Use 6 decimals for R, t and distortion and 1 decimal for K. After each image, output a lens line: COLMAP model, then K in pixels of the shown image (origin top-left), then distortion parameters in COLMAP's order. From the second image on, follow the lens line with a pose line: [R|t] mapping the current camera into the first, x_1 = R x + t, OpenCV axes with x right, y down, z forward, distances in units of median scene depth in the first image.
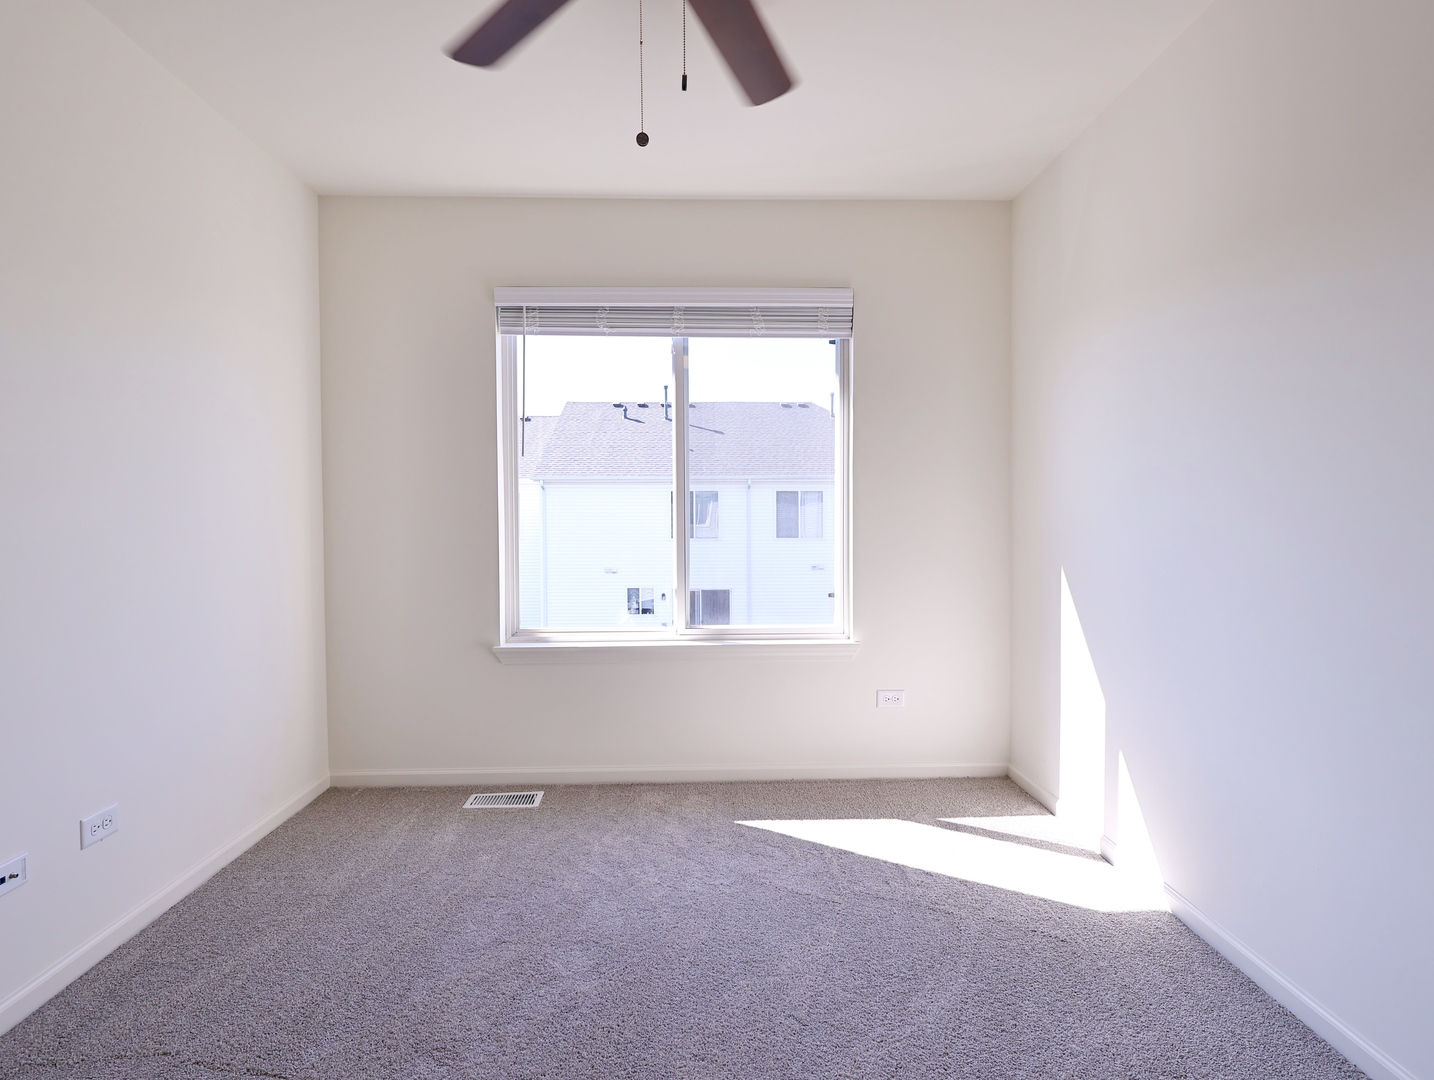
lens RADIAL K [[754.9, 0, 717.3], [0, 754.9, 535.5], [0, 0, 1]] dist [0.001003, 0.000455]
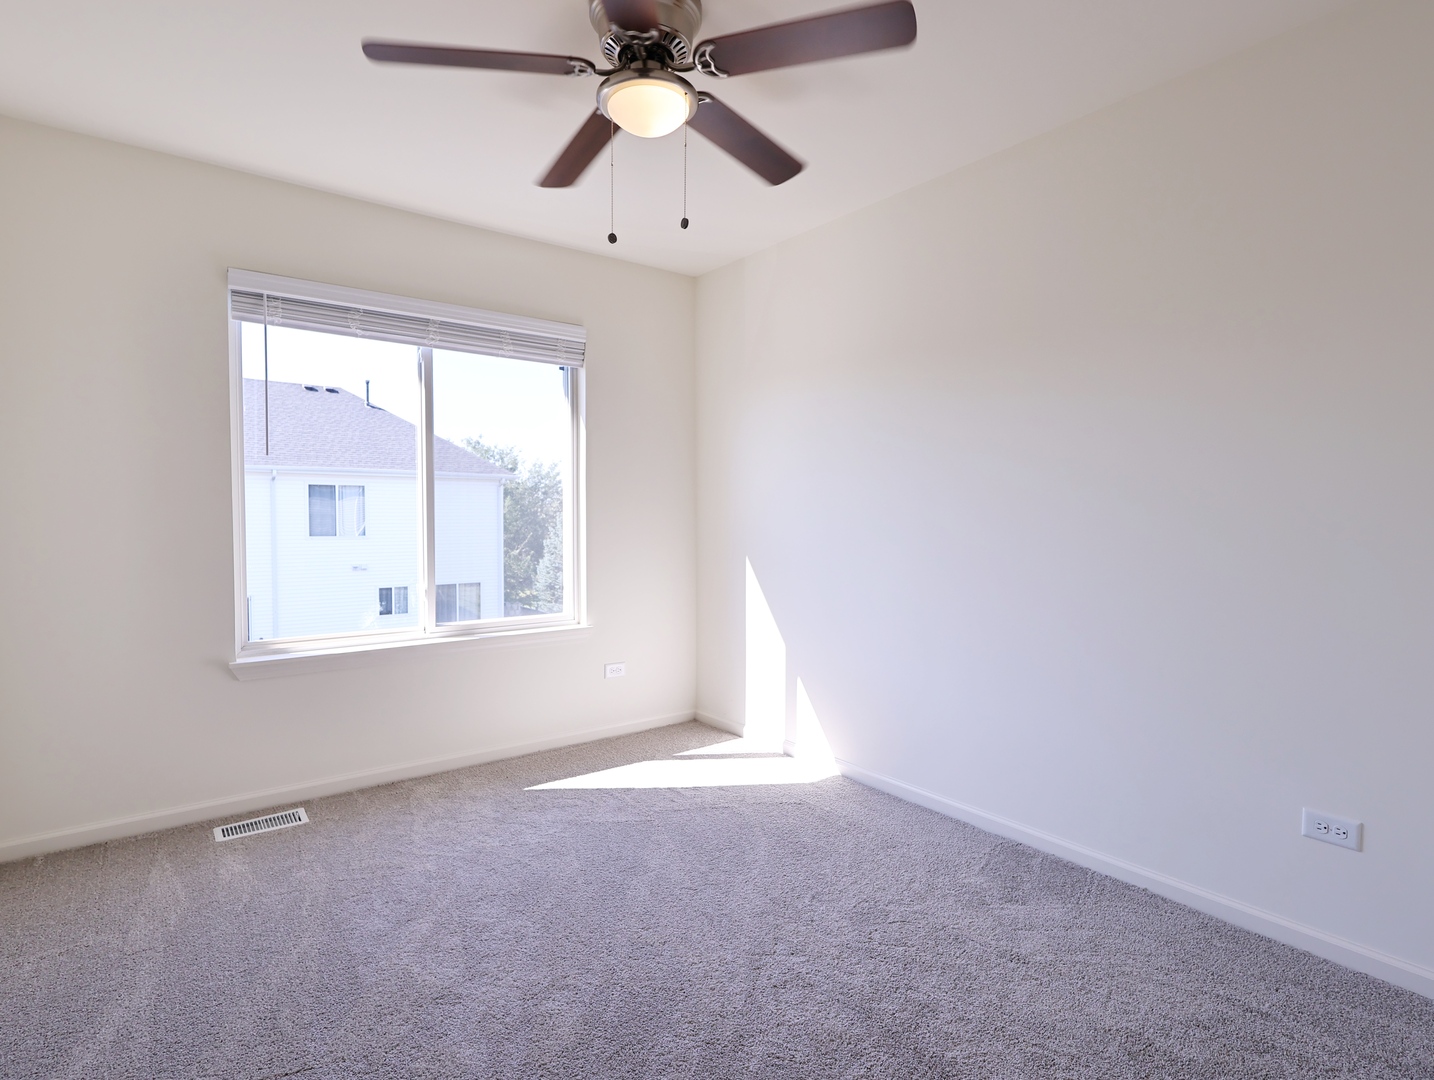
lens RADIAL K [[754.9, 0, 717.3], [0, 754.9, 535.5], [0, 0, 1]] dist [0.001003, 0.000455]
pose [[0.811651, -0.012236, 0.584014, -0.347610], [0.008867, 0.999923, 0.008627, -0.009069], [-0.584075, -0.001823, 0.811698, -0.080589]]
